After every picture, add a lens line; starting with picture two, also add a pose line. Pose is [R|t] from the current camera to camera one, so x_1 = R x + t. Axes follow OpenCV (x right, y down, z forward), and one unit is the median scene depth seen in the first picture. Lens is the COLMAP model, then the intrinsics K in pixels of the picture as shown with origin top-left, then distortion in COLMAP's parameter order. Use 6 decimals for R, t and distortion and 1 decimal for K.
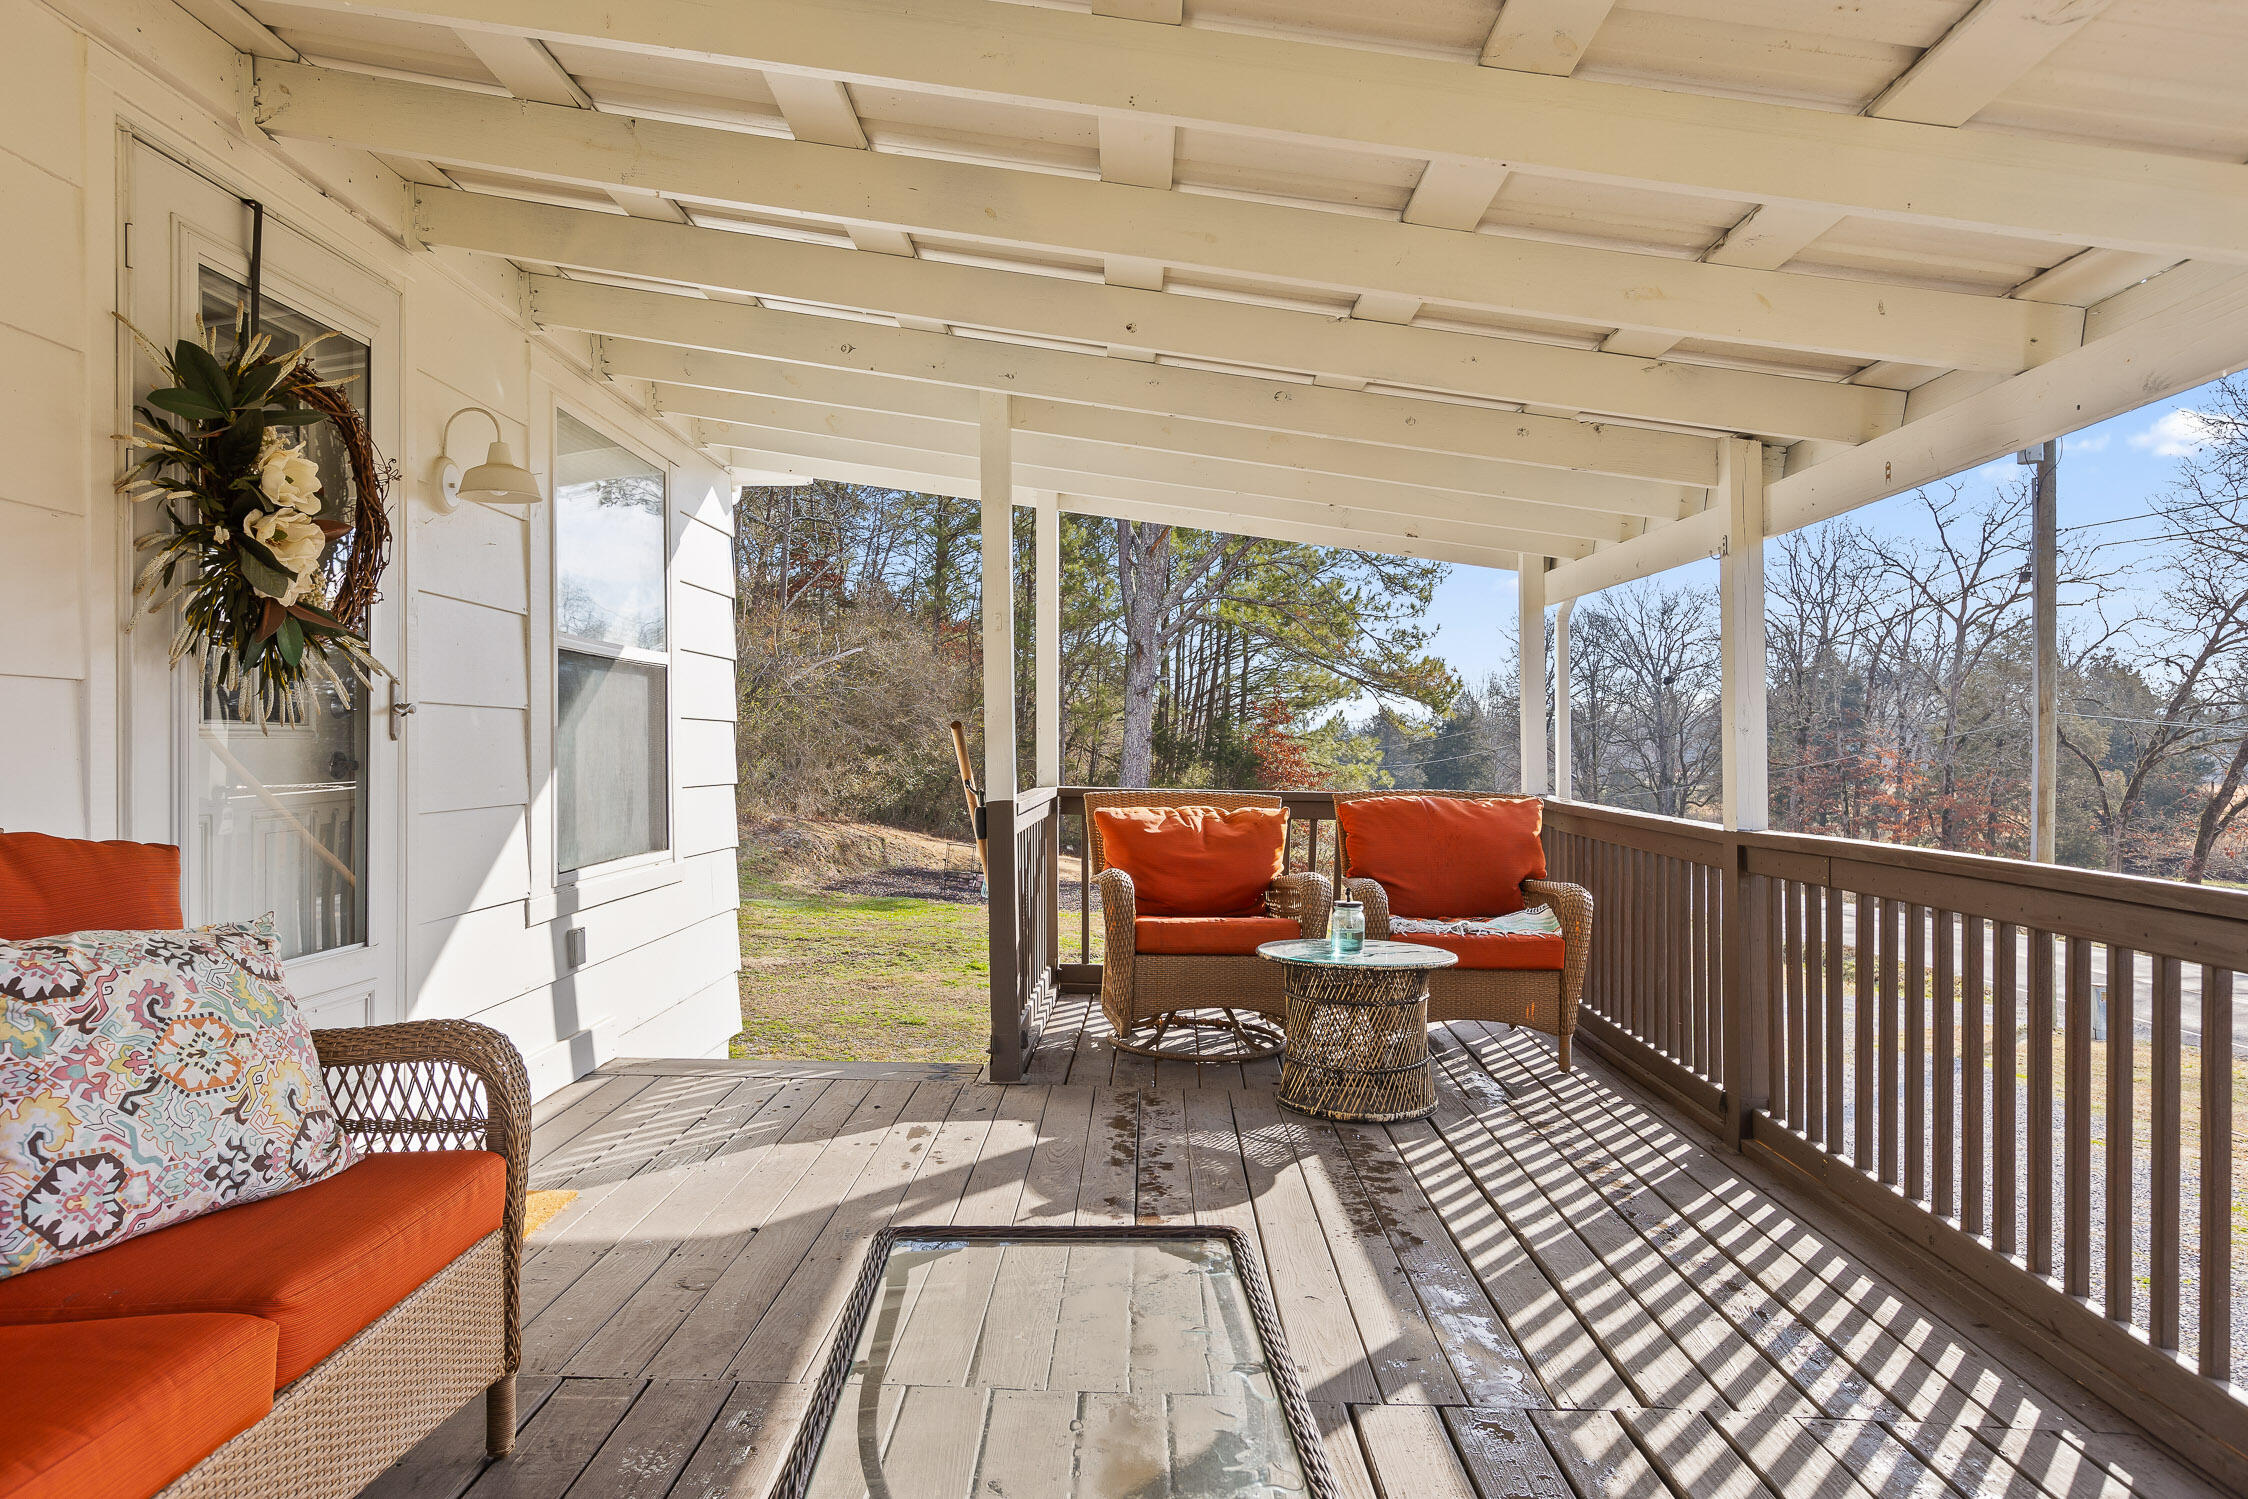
lens RADIAL K [[1452.7, 0, 1124.0], [0, 1452.7, 824.3], [0, 0, 1]] dist [0.001271, -0.000379]
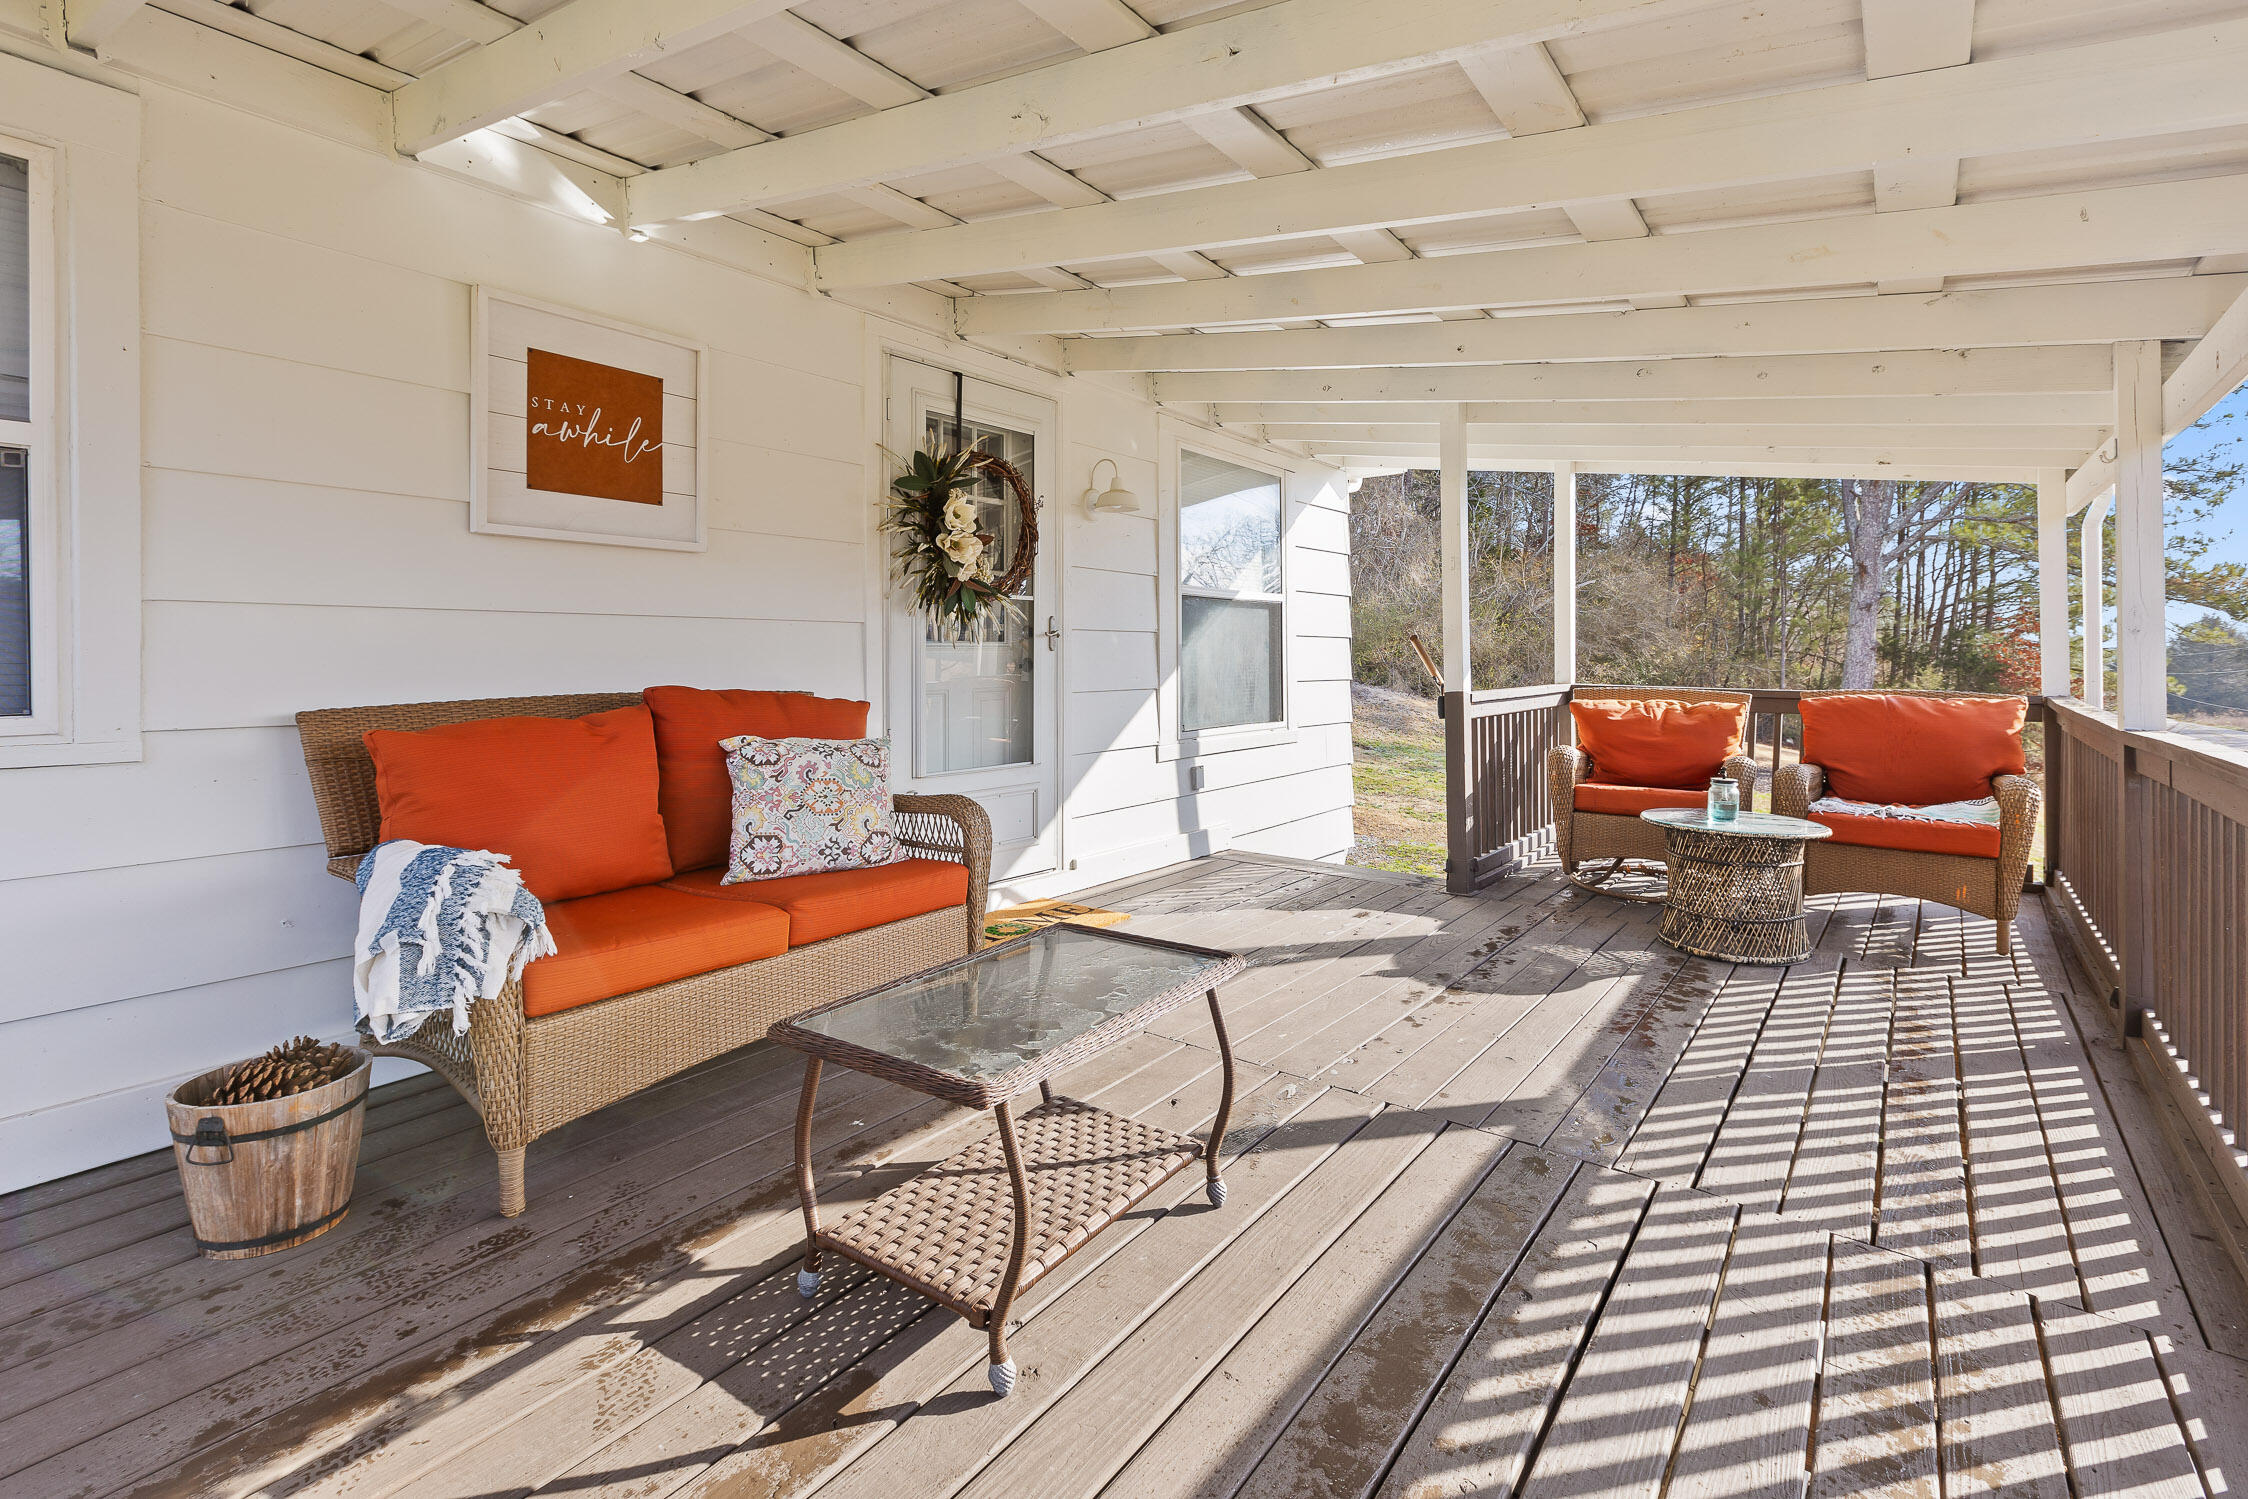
lens RADIAL K [[1030.8, 0, 1121.3], [0, 1030.8, 722.3], [0, 0, 1]] dist [-0.001857, 0.000133]
pose [[0.811007, 0.032294, -0.584144, 0.313191], [-0.026543, 0.999478, 0.018405, 0.004574], [0.584434, 0.000578, 0.811441, 0.012403]]
